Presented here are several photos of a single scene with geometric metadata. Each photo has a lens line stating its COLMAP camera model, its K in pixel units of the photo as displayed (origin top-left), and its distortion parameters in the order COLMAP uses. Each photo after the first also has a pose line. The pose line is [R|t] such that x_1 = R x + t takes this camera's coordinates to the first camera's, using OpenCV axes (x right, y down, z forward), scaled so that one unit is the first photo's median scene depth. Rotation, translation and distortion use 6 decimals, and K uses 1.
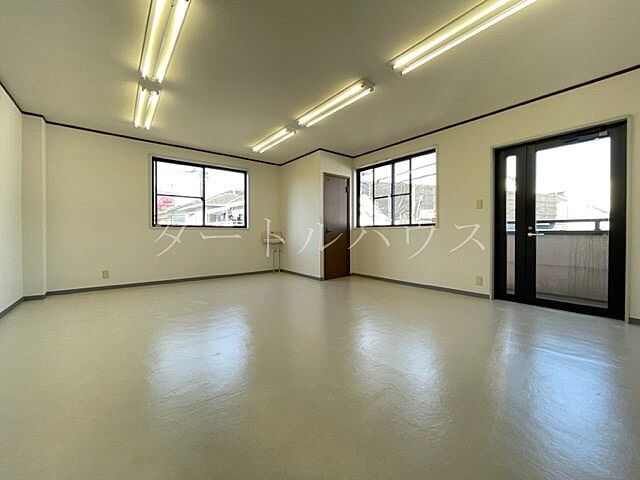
lens RADIAL K [[259.4, 0, 317.7], [0, 259.4, 237.0], [0, 0, 1]] dist [0.001381, 0.000138]
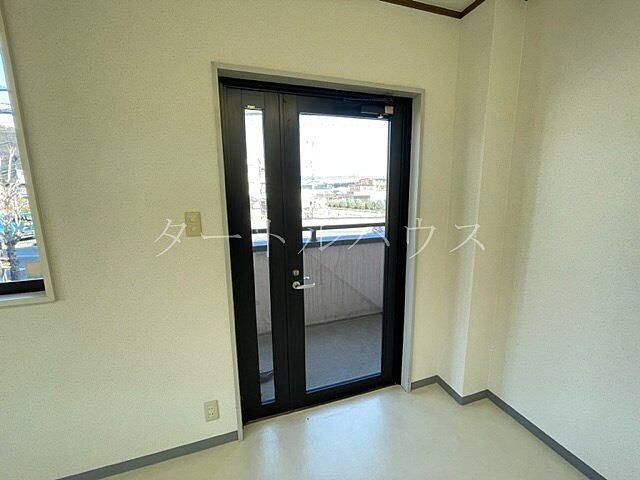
lens RADIAL K [[259.4, 0, 317.7], [0, 259.4, 237.0], [0, 0, 1]] dist [0.001381, 0.000138]
pose [[0.326132, -0.165626, 0.930702, 0.354424], [0.020519, 0.985540, 0.168194, -0.172959], [-0.945102, -0.035757, 0.324815, 0.750553]]
